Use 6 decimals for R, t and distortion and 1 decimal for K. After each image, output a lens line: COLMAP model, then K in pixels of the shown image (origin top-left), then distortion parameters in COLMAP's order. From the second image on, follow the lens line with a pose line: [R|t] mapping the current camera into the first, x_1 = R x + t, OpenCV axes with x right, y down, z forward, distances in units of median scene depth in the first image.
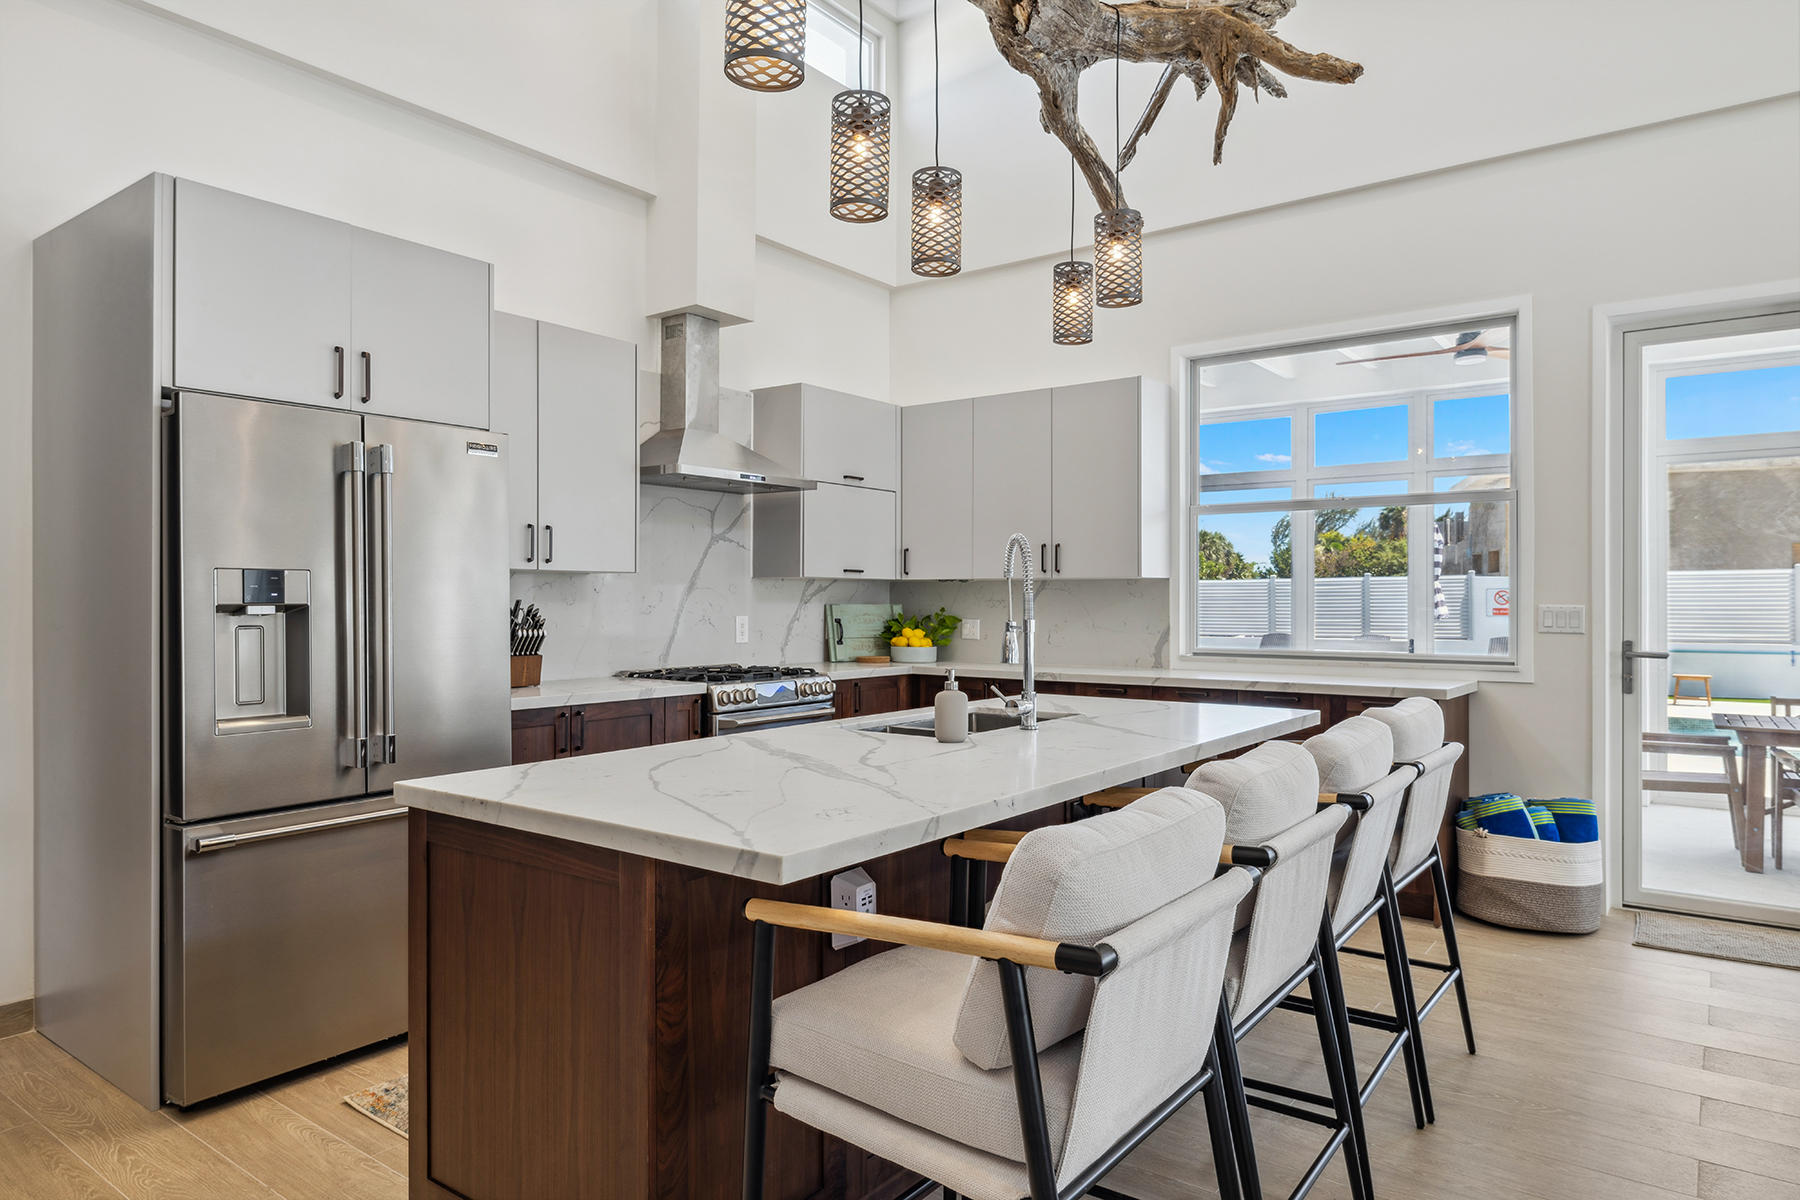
lens RADIAL K [[1092.3, 0, 905.9], [0, 1092.3, 601.5], [0, 0, 1]] dist [0.005784, -0.000443]
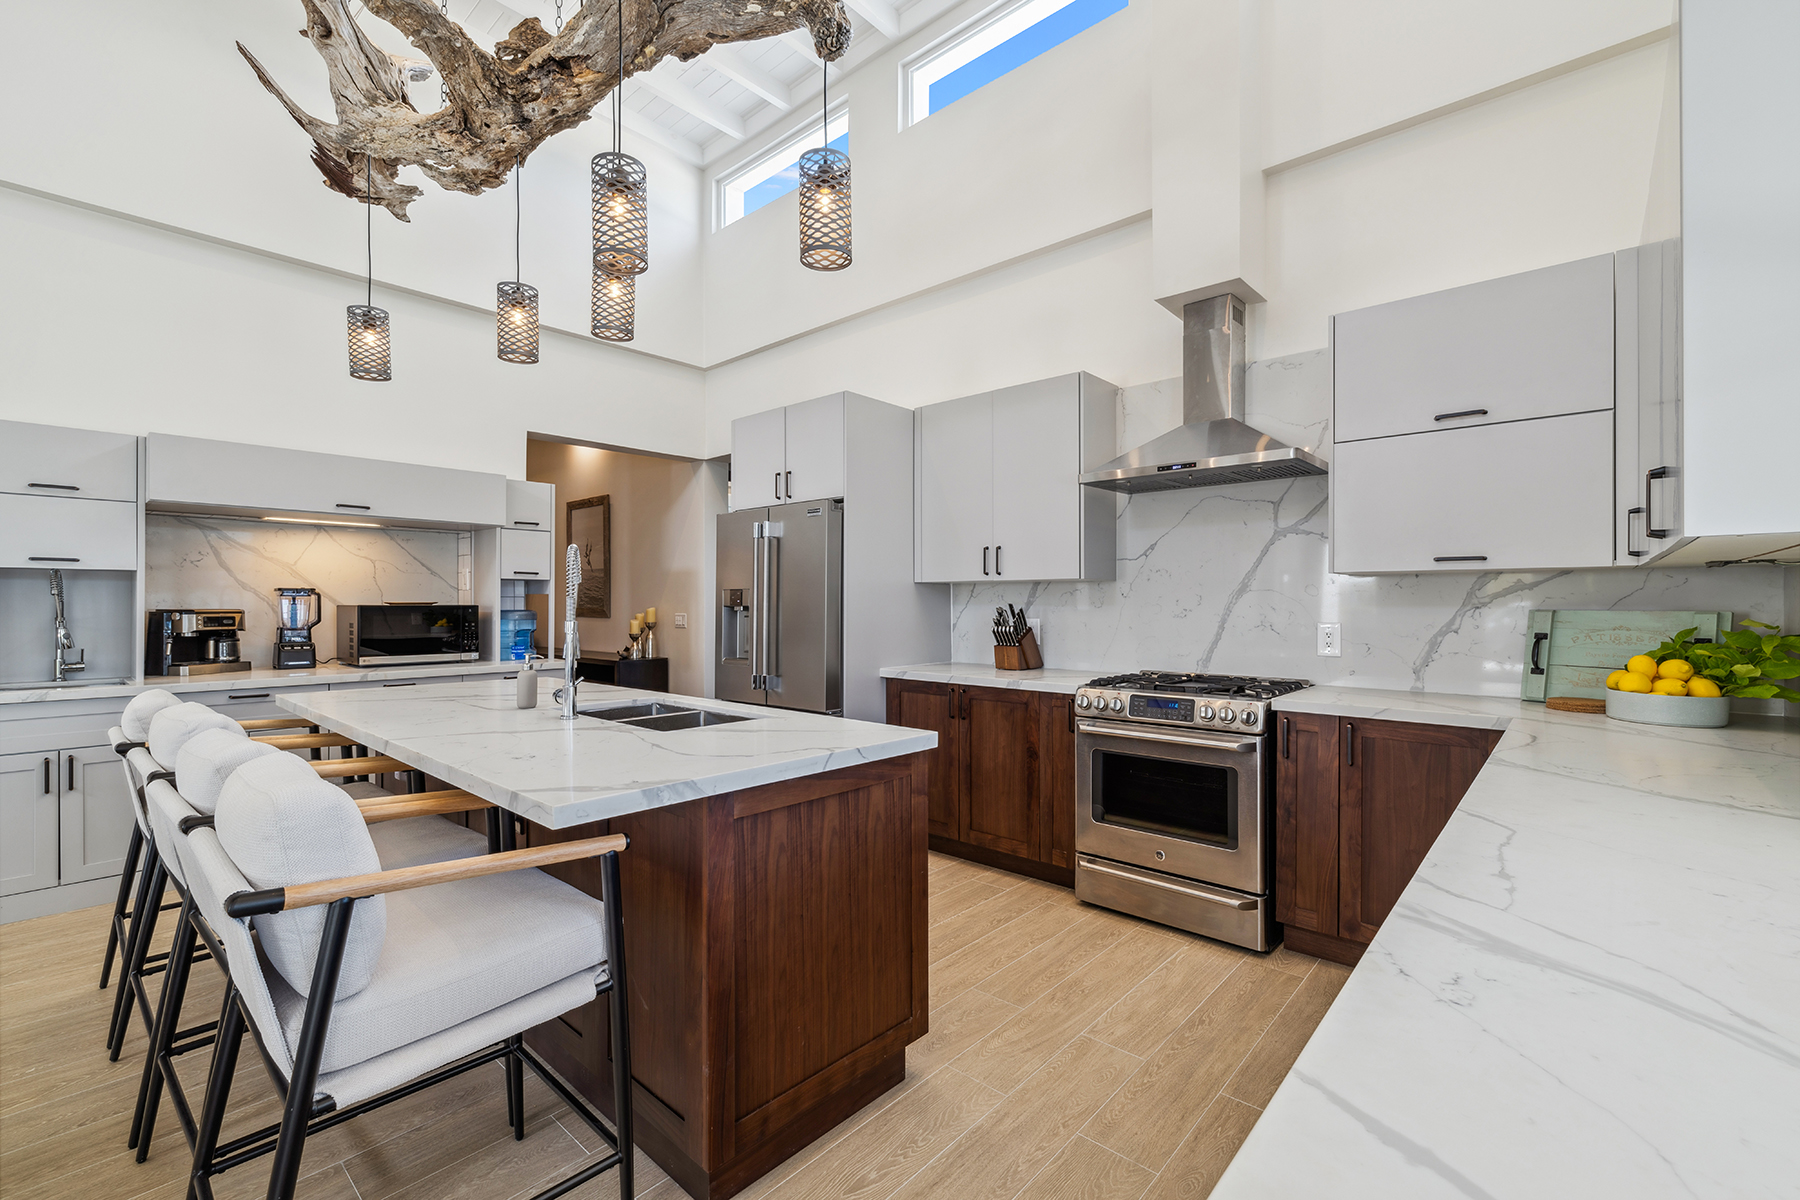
lens RADIAL K [[773.3, 0, 899.0], [0, 773.3, 605.7], [0, 0, 1]] dist [0.003389, 0.000846]
pose [[-0.087086, 0.002790, -0.996197, 0.455945], [-0.001232, 0.999995, 0.002908, -0.000985], [0.996200, 0.001480, -0.087082, 0.737710]]
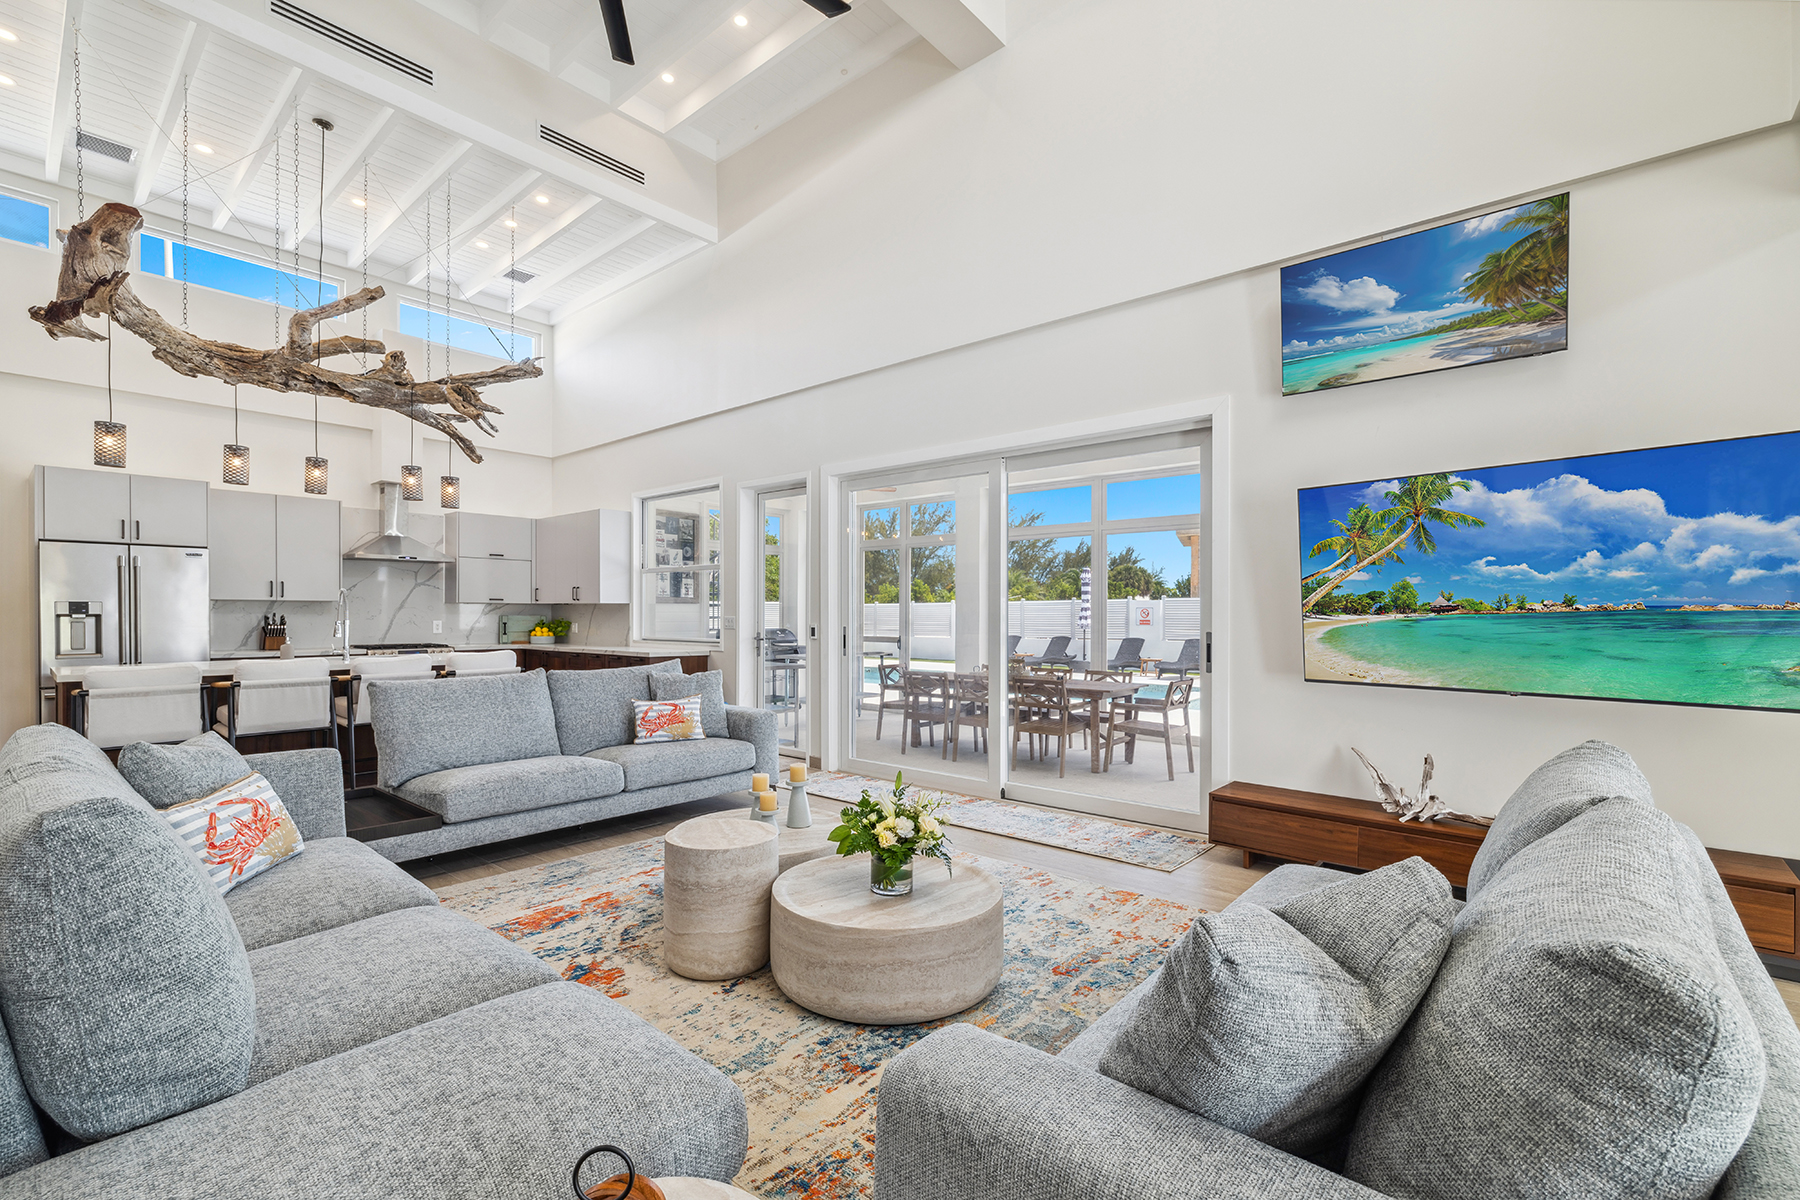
lens RADIAL K [[773.3, 0, 894.2], [0, 773.3, 613.6], [0, 0, 1]] dist [0.003389, 0.000846]
pose [[0.997664, 0.004078, -0.068197, 0.846470], [-0.004196, 0.999990, -0.001588, -0.001545], [0.068190, 0.001870, 0.997671, -0.444877]]
